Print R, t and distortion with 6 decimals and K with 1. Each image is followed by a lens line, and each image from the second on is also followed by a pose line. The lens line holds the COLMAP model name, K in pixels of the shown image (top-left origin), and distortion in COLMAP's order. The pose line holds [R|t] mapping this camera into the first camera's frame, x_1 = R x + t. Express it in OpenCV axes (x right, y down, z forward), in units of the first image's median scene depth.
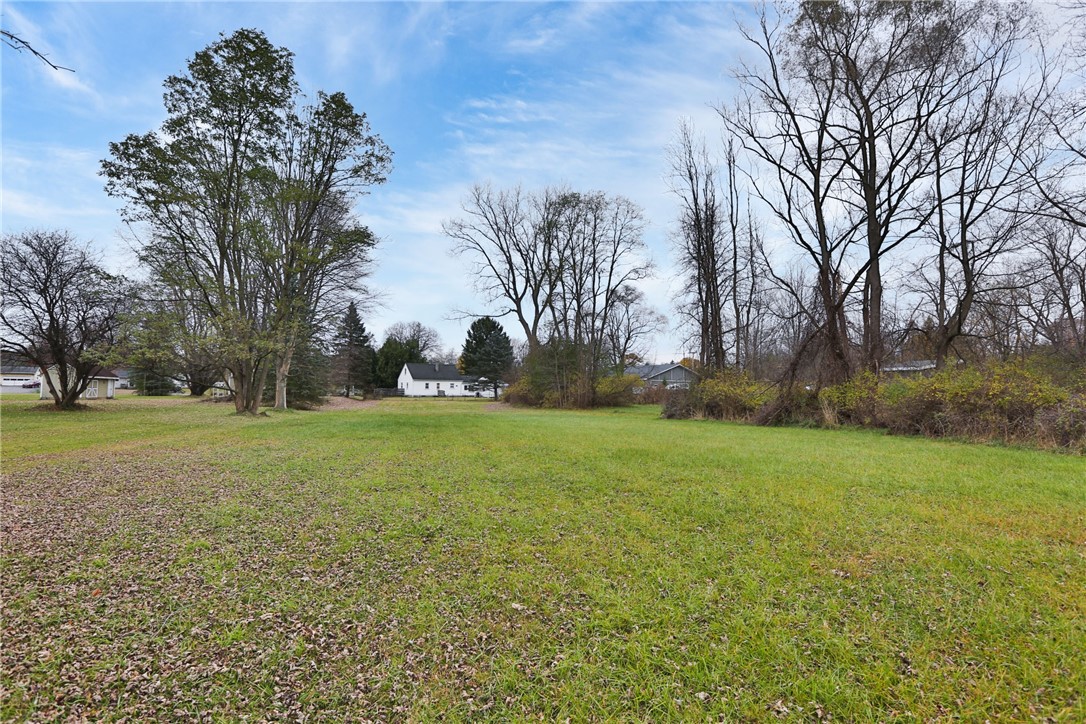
lens RADIAL K [[580.8, 0, 543.0], [0, 580.8, 362.0], [0, 0, 1]] dist [-0.030823, 0.000464]
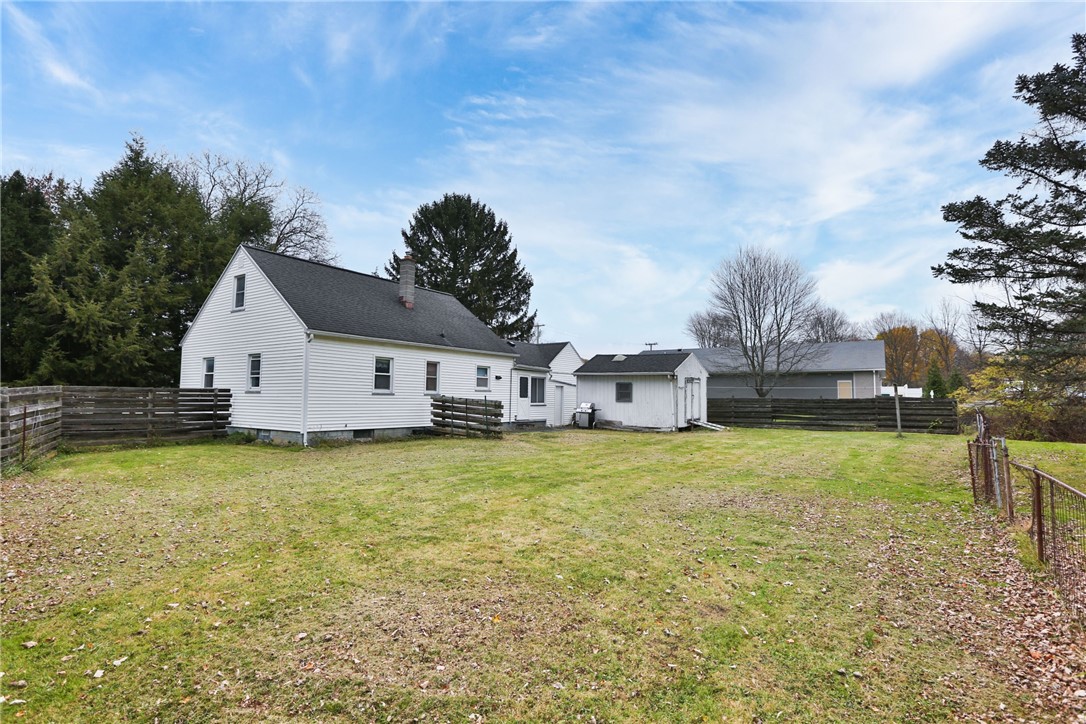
lens RADIAL K [[519.2, 0, 536.6], [0, 519.2, 363.8], [0, 0, 1]] dist [-0.058165, 0.021585]
pose [[0.919358, 0.020657, 0.392880, -0.211513], [-0.013697, 0.999696, -0.020509, 0.039410], [-0.393184, 0.013474, 0.919361, 0.811684]]
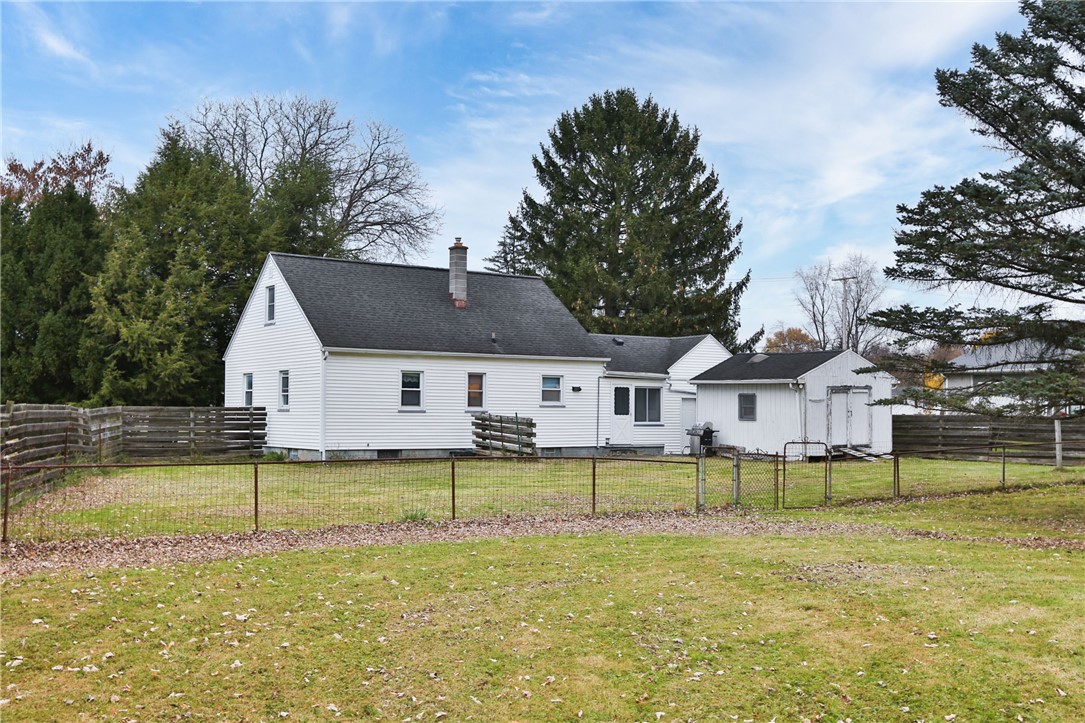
lens RADIAL K [[1074.6, 0, 538.3], [0, 1074.6, 412.2], [0, 0, 1]] dist [0.002508, 0.010840]
pose [[0.999664, -0.007838, 0.024719, -0.166863], [0.006818, 0.999133, 0.041079, 0.034531], [-0.025019, -0.040896, 0.998850, 0.683652]]
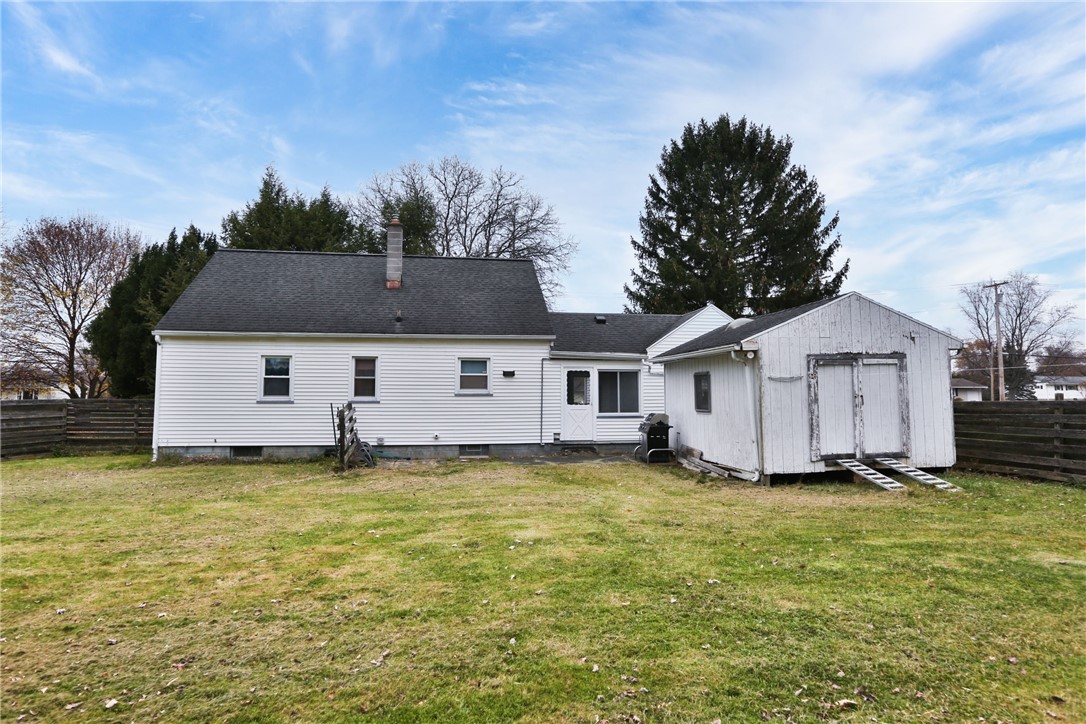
lens RADIAL K [[580.8, 0, 543.0], [0, 580.8, 362.0], [0, 0, 1]] dist [-0.030823, 0.000464]
pose [[0.916253, -0.042717, -0.398316, -0.083923], [0.031585, 0.998906, -0.034472, 0.043001], [0.399353, 0.019004, 0.916600, 0.870517]]
